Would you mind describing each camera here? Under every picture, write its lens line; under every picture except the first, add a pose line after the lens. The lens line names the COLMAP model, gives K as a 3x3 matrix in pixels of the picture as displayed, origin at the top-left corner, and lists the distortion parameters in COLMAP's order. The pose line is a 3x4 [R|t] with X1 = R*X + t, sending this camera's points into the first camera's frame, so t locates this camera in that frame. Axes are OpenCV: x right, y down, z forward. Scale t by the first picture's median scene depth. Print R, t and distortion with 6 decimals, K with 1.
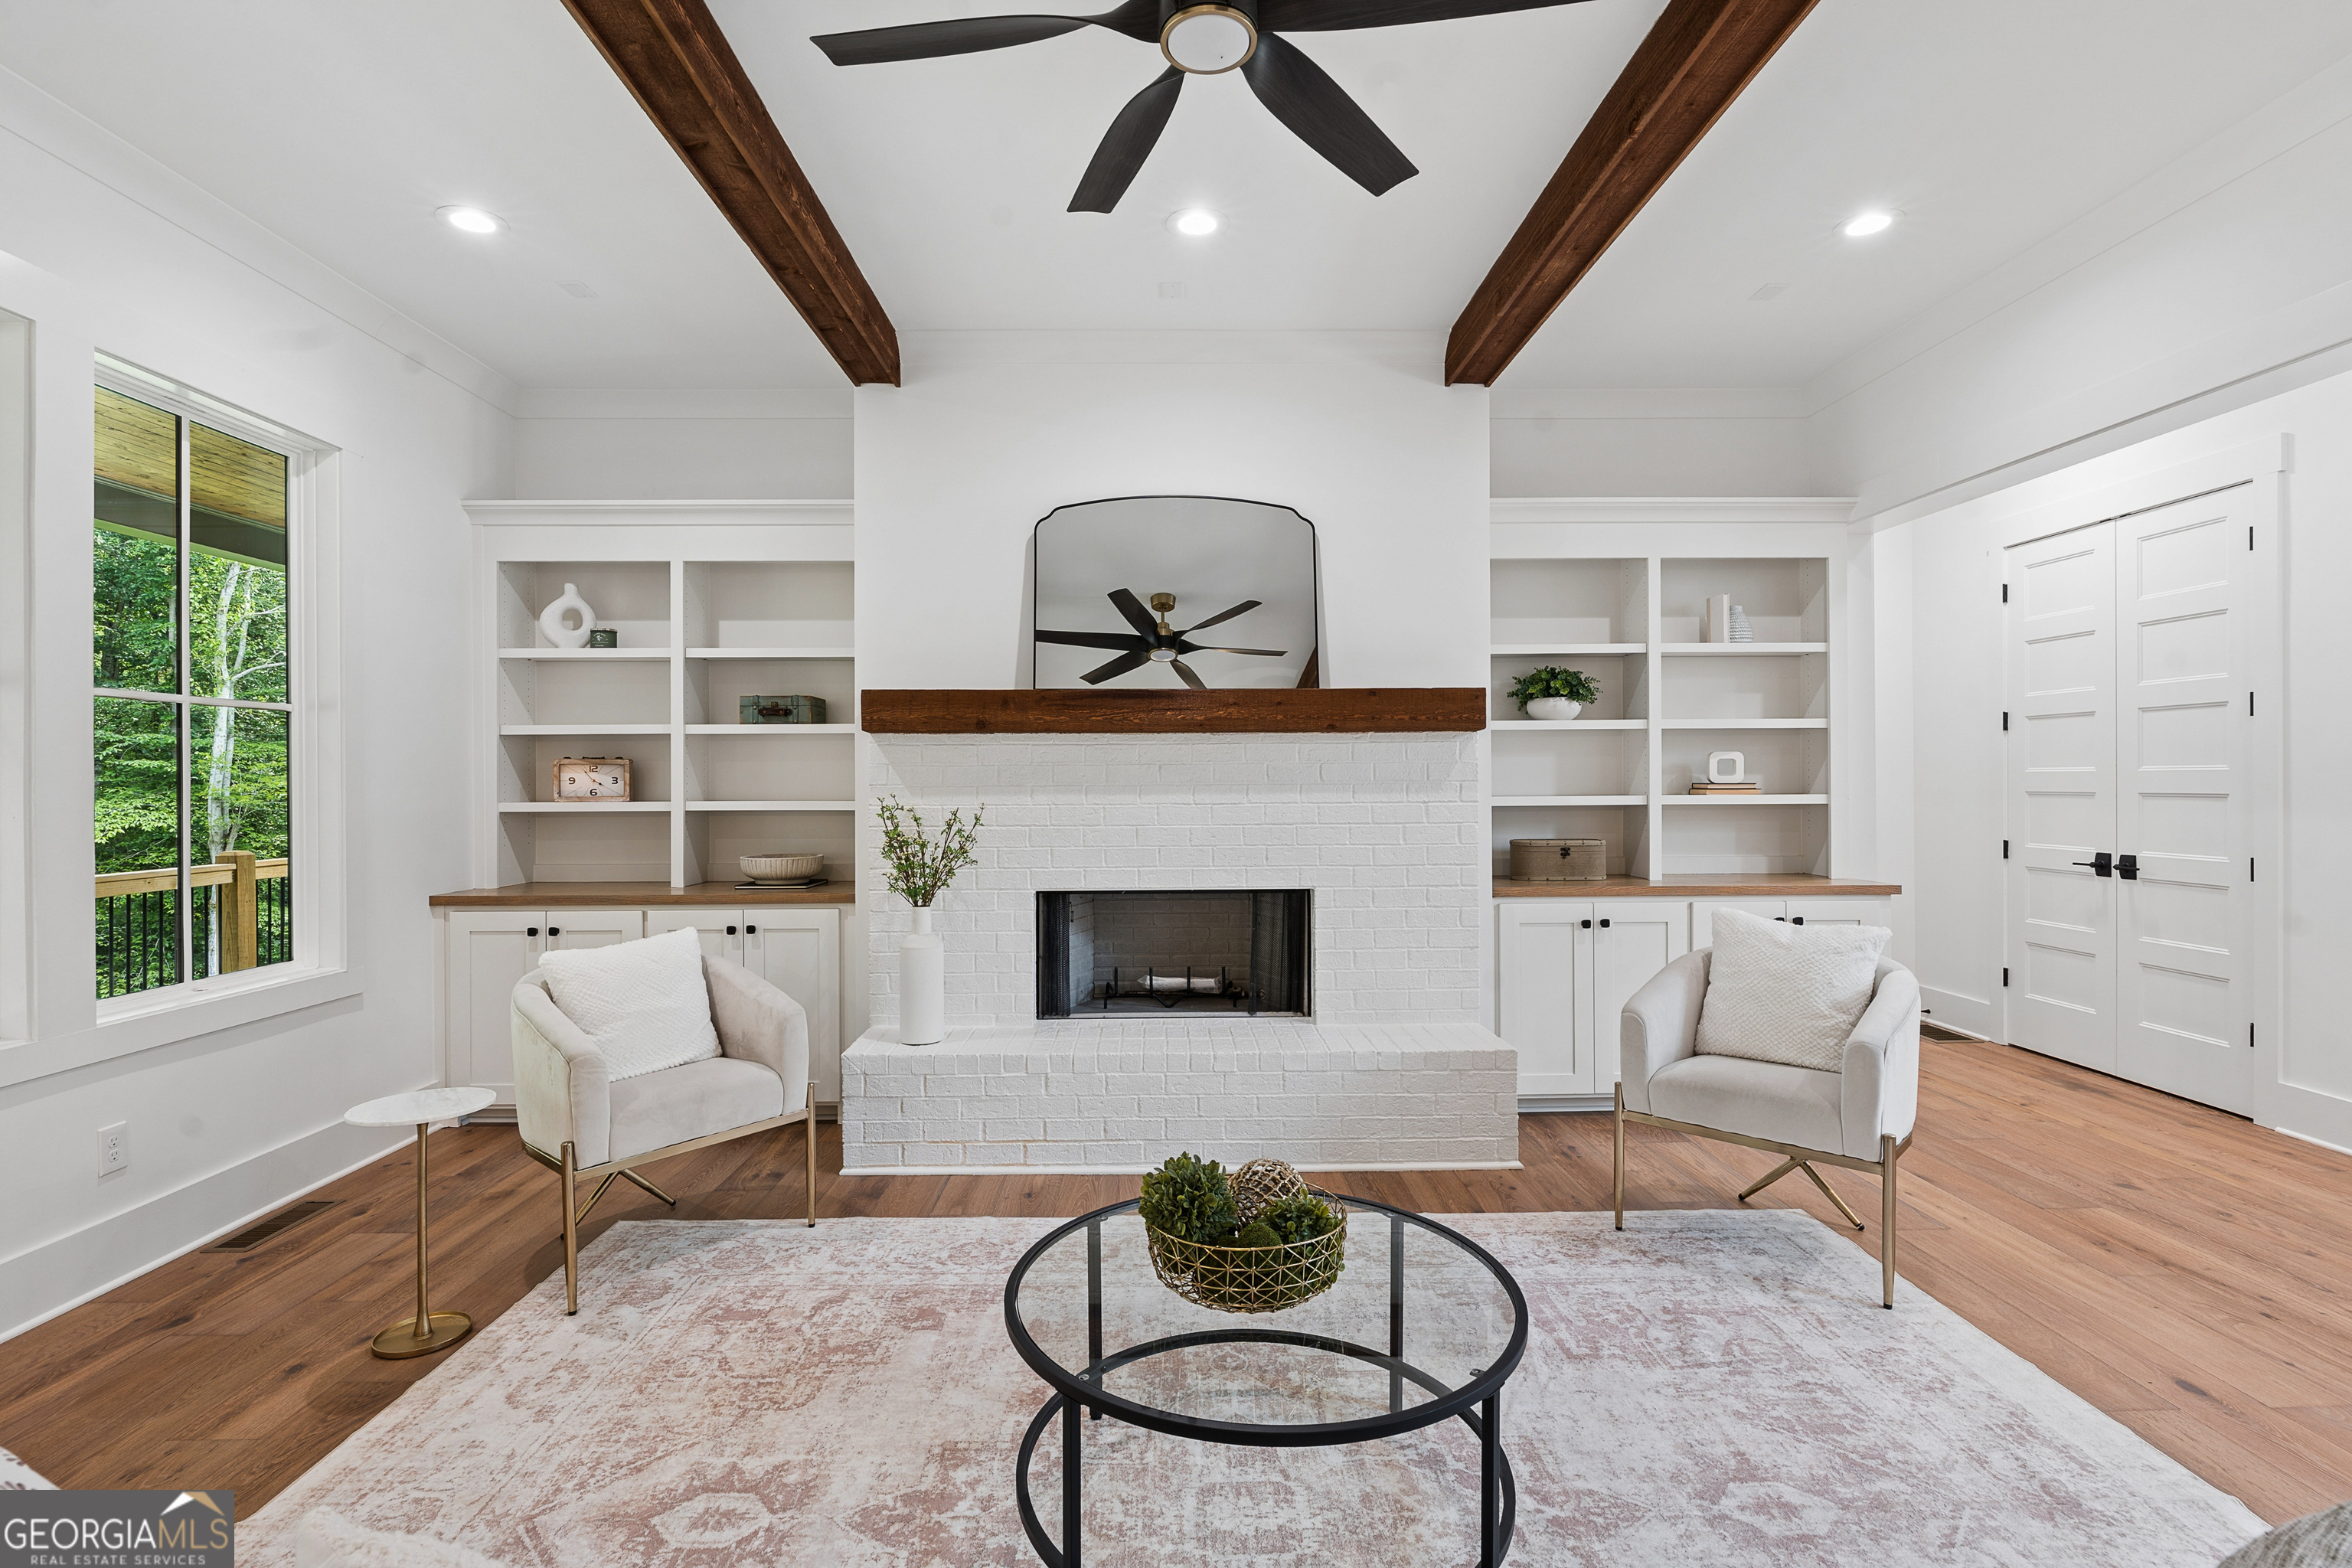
lens RADIAL K [[1091.7, 0, 1172.6], [0, 1091.7, 778.2], [0, 0, 1]] dist [-0.003776, -0.000415]
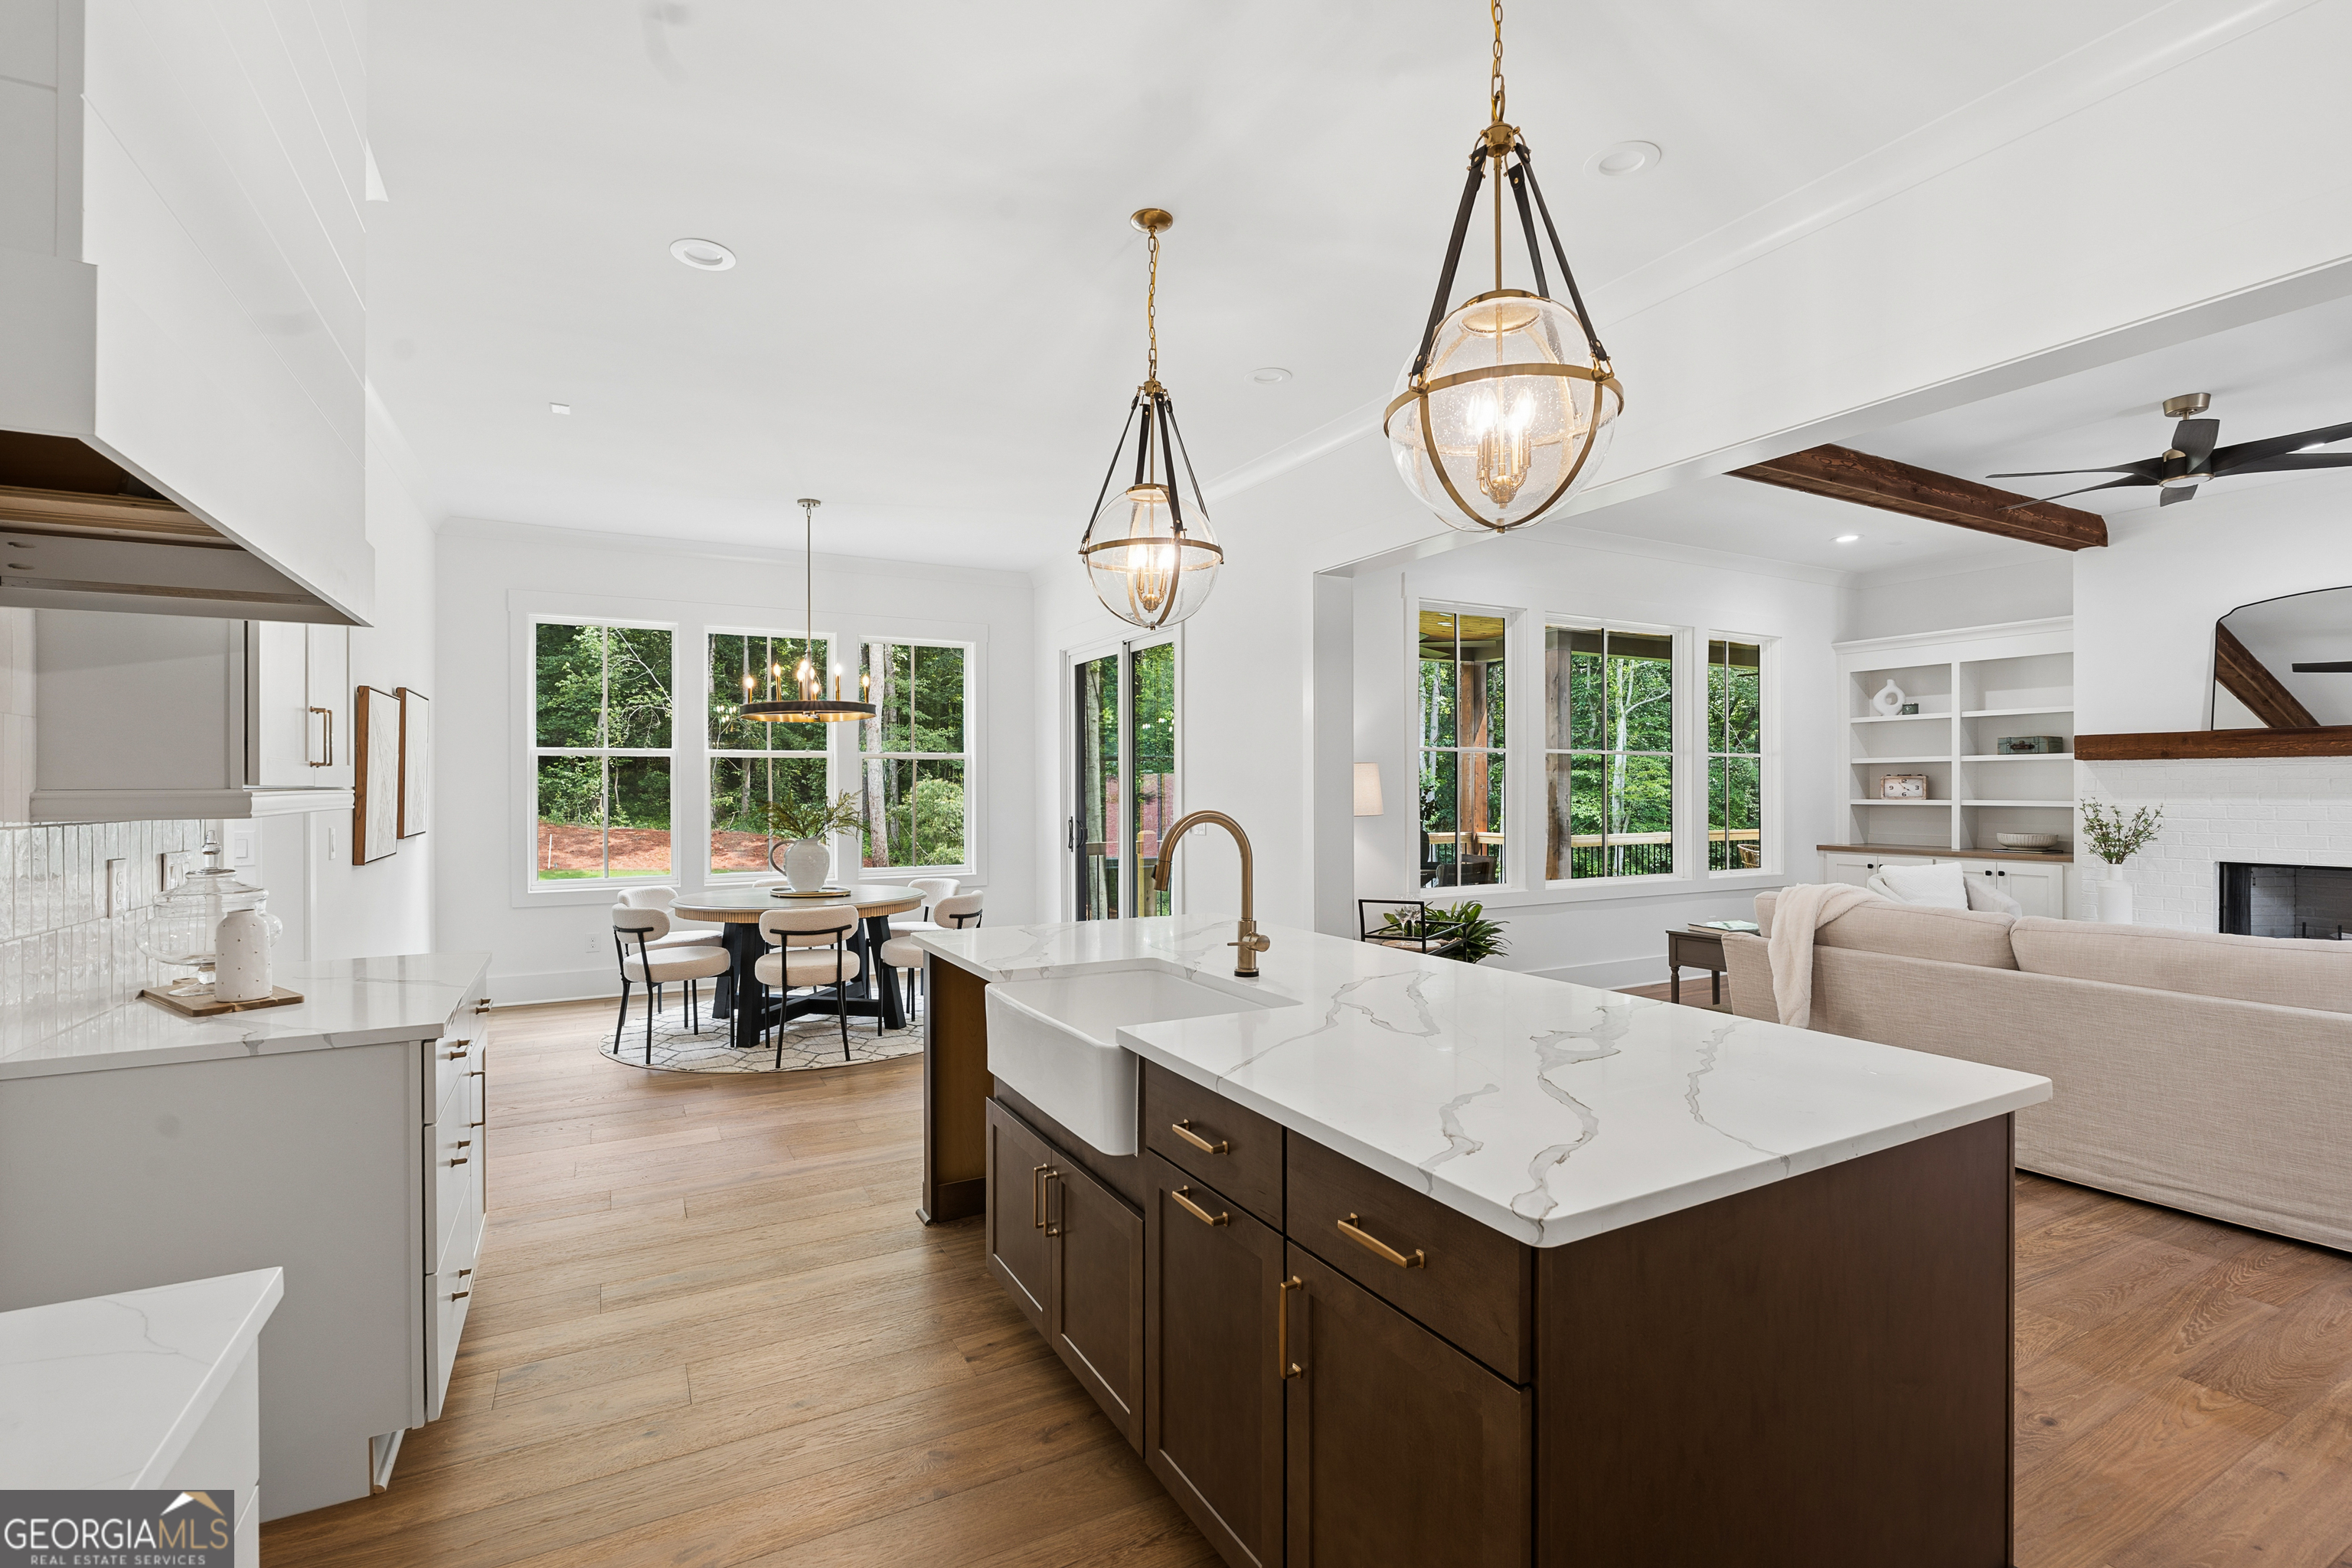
lens RADIAL K [[1053.3, 0, 1171.2], [0, 1053.3, 791.2], [0, 0, 1]] dist [-0.002869, -0.000431]
pose [[0.460555, 0.005559, -0.887614, 0.498280], [0.003821, 0.999959, 0.008246, -0.012272], [0.887623, -0.007190, 0.460514, -0.961238]]
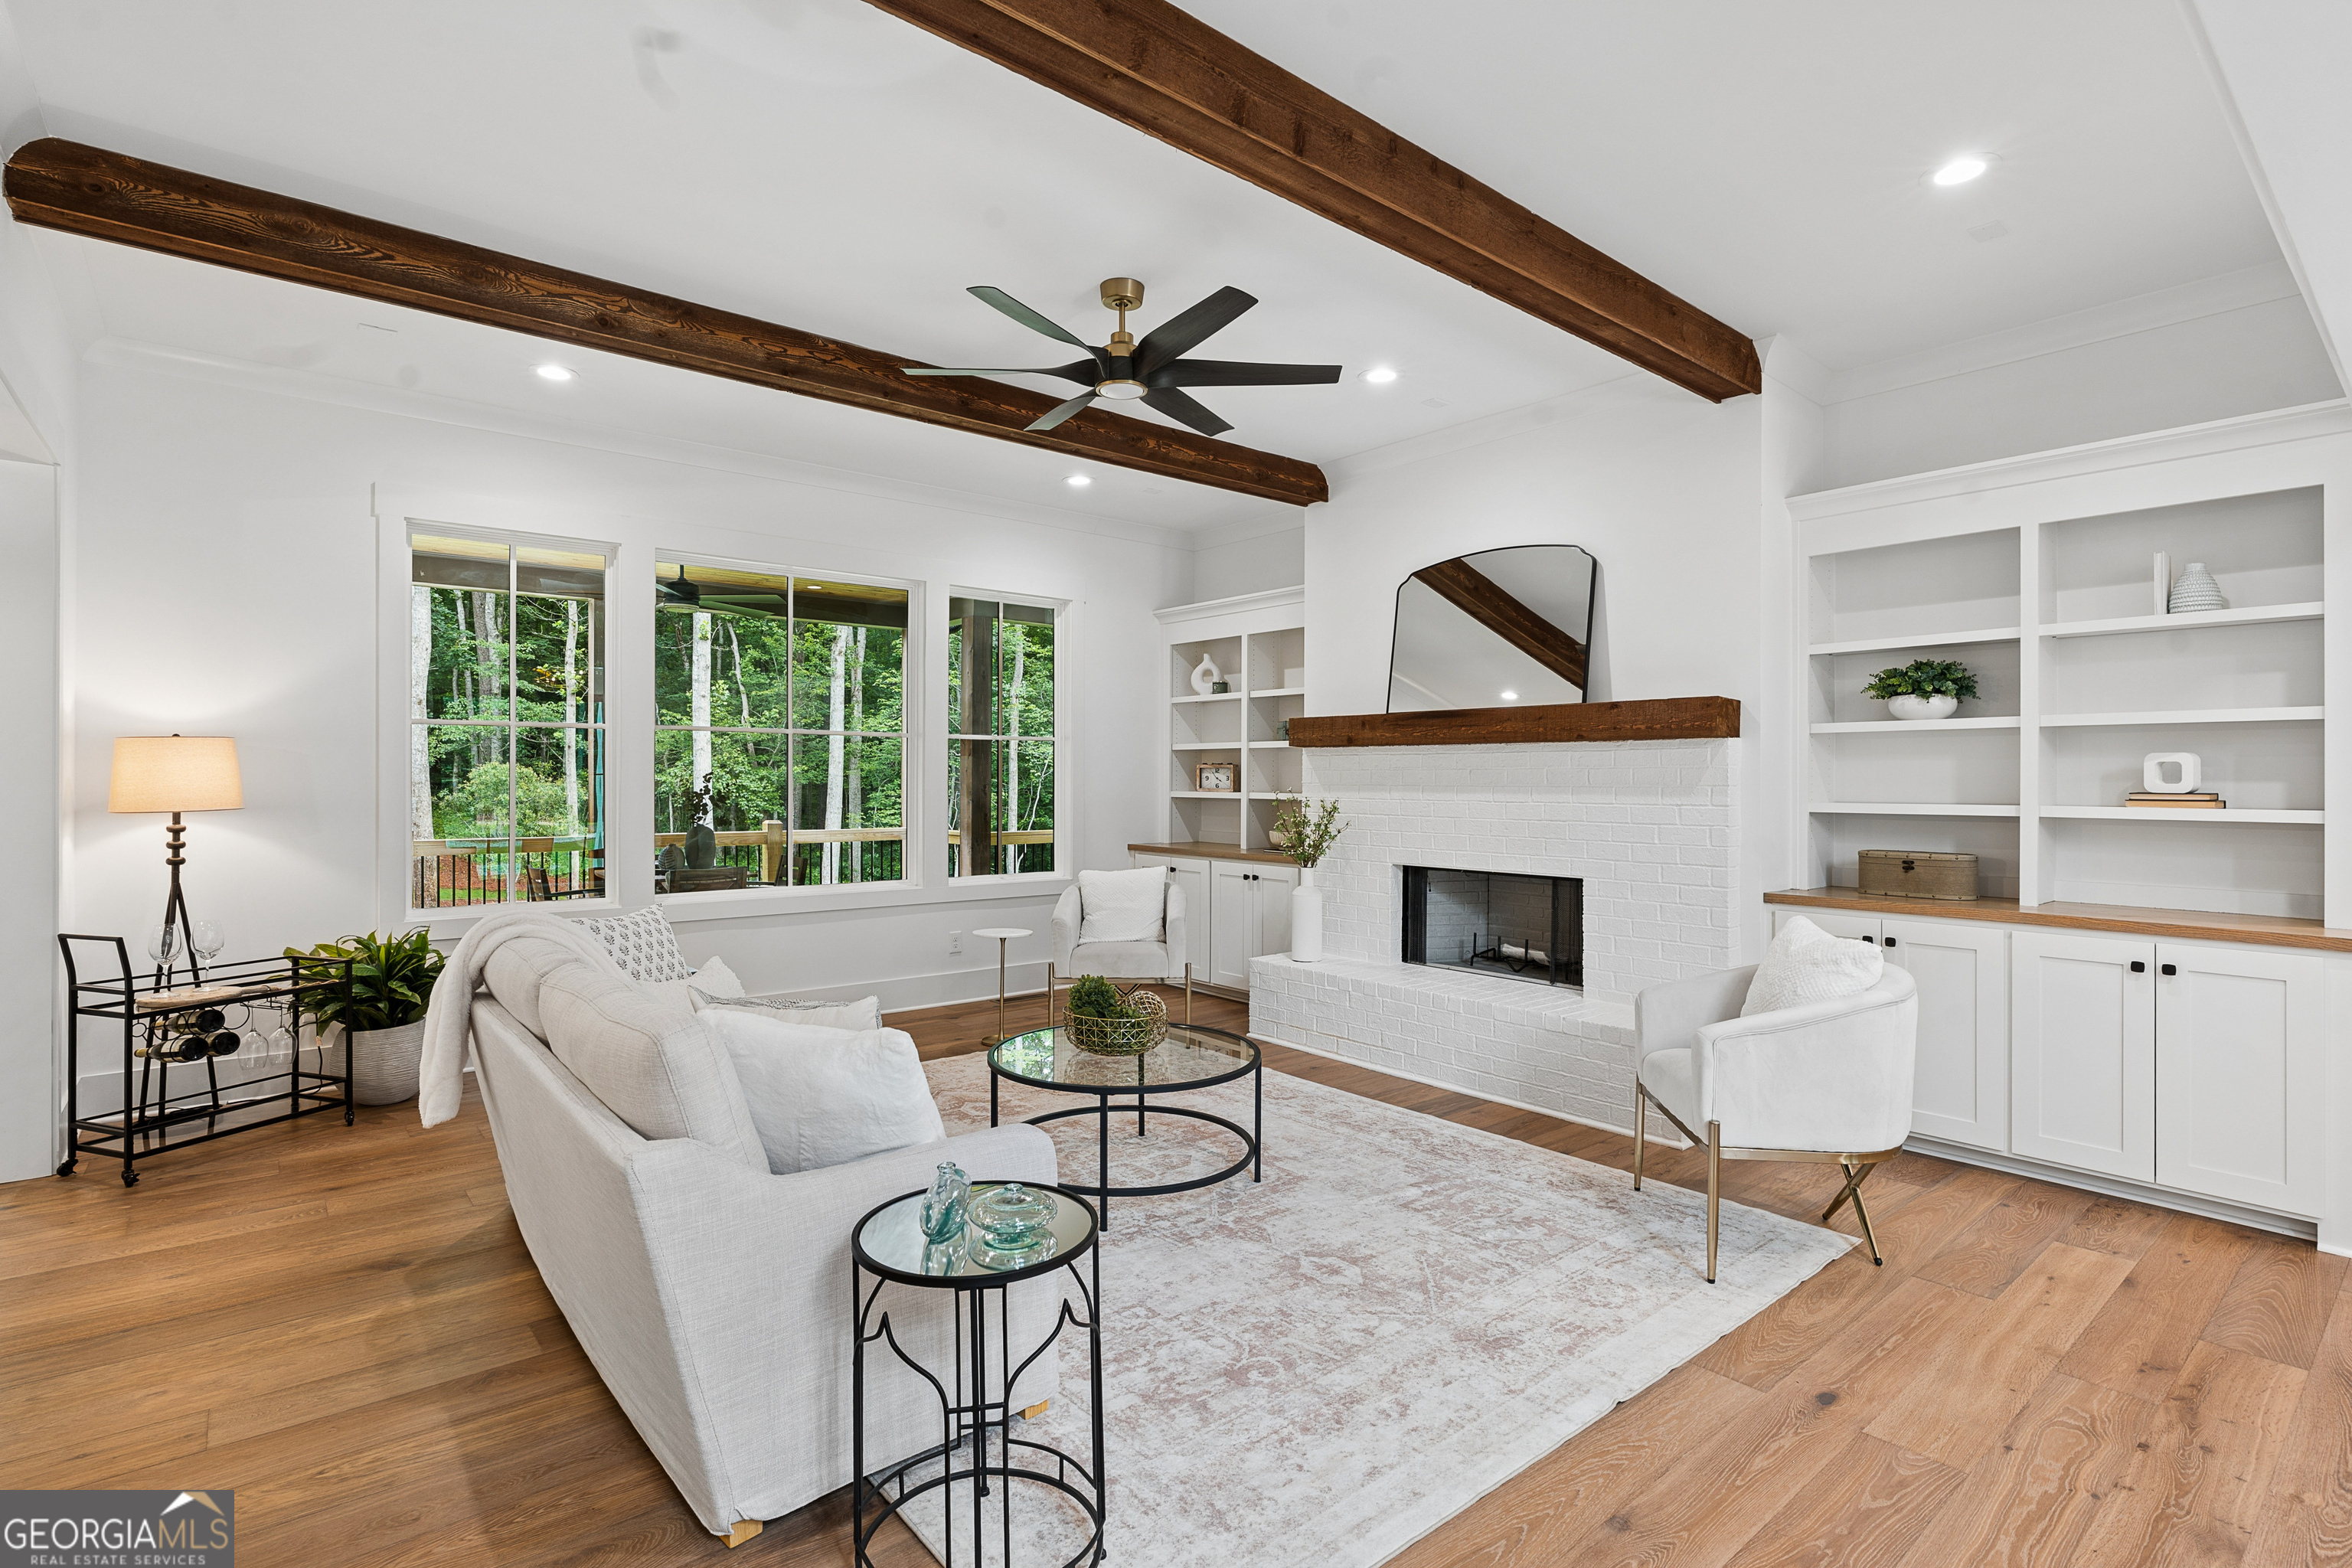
lens RADIAL K [[1129.6, 0, 1172.9], [0, 1129.6, 775.9], [0, 0, 1]] dist [-0.002344, -0.000816]
pose [[0.625499, 0.006554, -0.780197, 0.767087], [-0.004047, 0.999979, 0.005156, -0.010059], [0.780214, -0.000067, 0.625512, -0.069588]]
